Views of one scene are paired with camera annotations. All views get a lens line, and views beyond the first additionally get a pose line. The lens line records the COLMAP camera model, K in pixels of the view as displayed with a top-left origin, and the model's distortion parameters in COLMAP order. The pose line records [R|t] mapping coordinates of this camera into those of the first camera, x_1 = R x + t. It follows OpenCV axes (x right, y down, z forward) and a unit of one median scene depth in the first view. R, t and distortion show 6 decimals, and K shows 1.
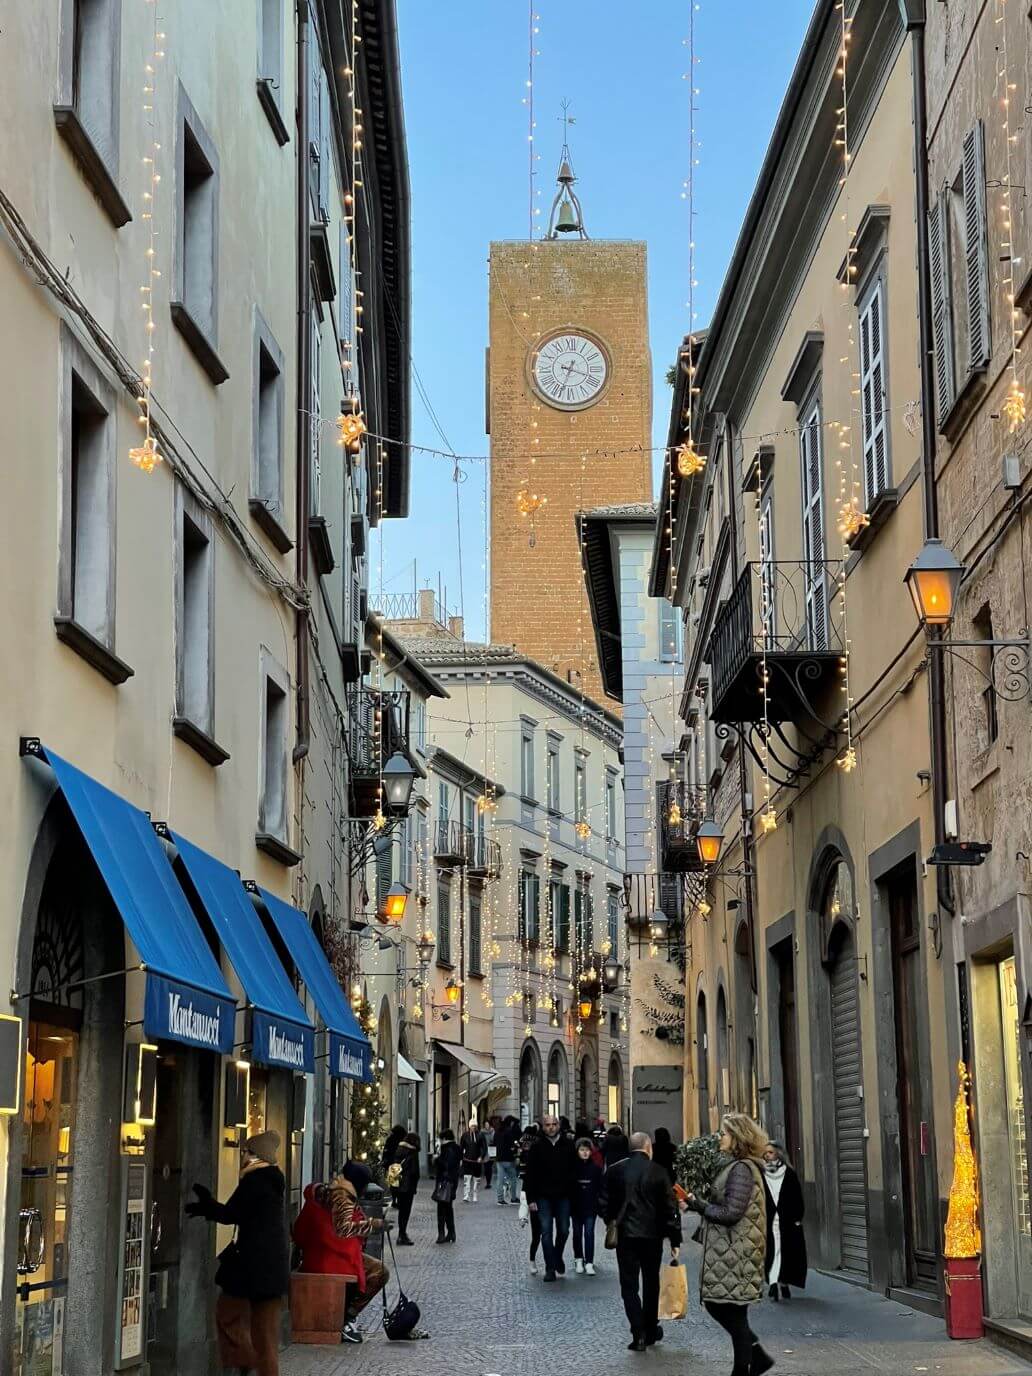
lens RADIAL K [[2221.0, 0, 516.0], [0, 2221.0, 688.0], [0, 0, 1]] dist [0.034427, 0.116833]
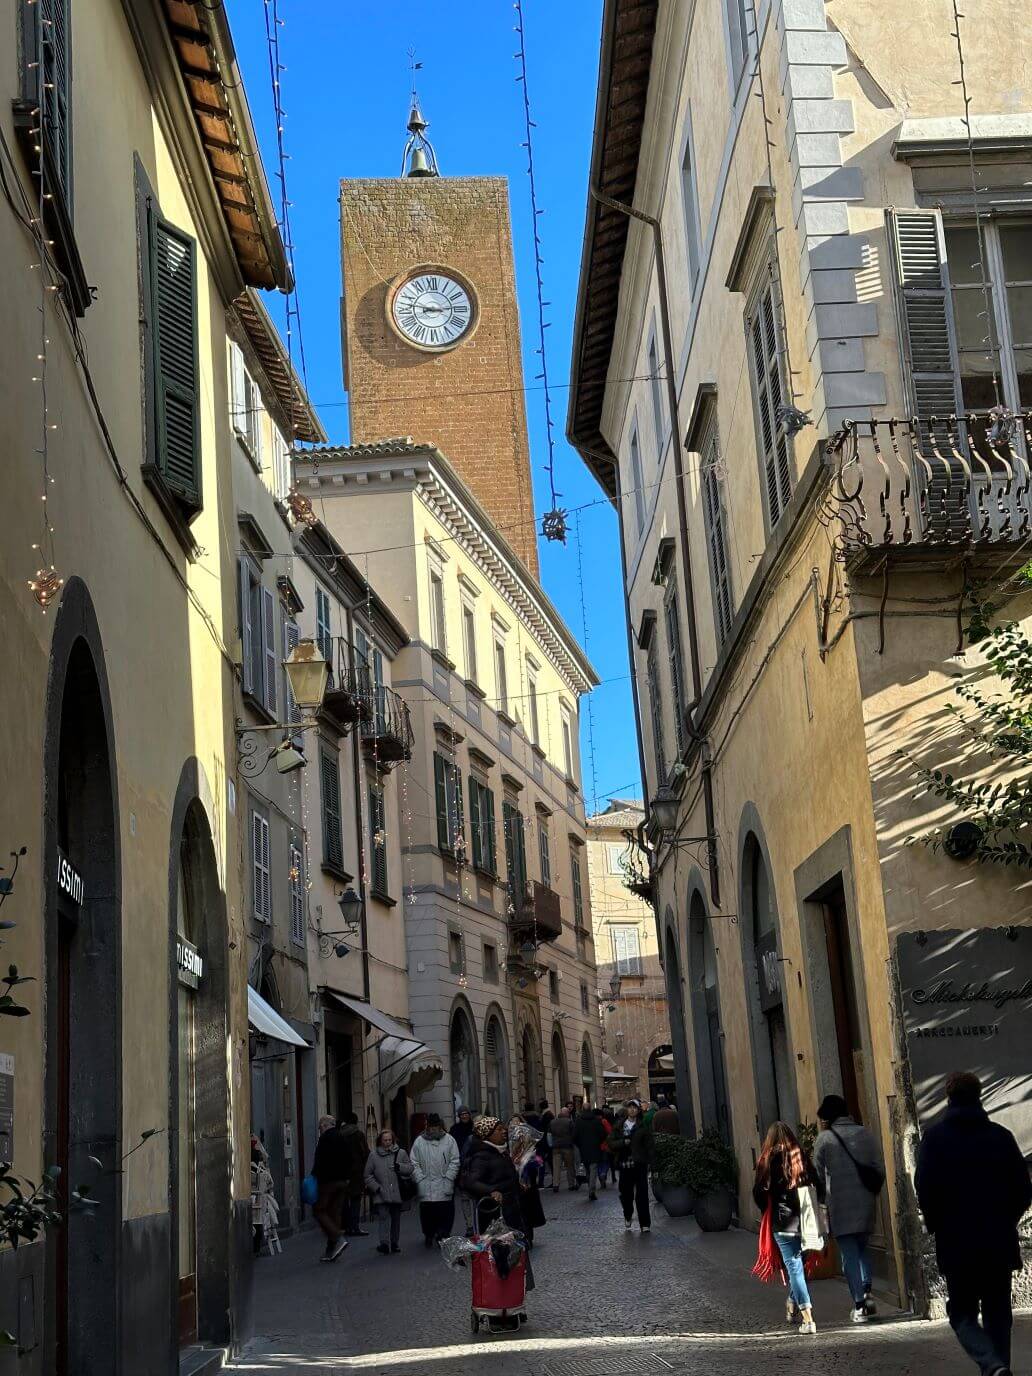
lens RADIAL K [[1868.7, 0, 516.0], [0, 1868.7, 688.0], [0, 0, 1]] dist [0.112999, -0.071018]
pose [[0.996008, -0.039881, 0.079856, -0.019507], [0.042669, 0.998527, -0.033521, 0.084322], [-0.078402, 0.036795, 0.996243, 0.427816]]
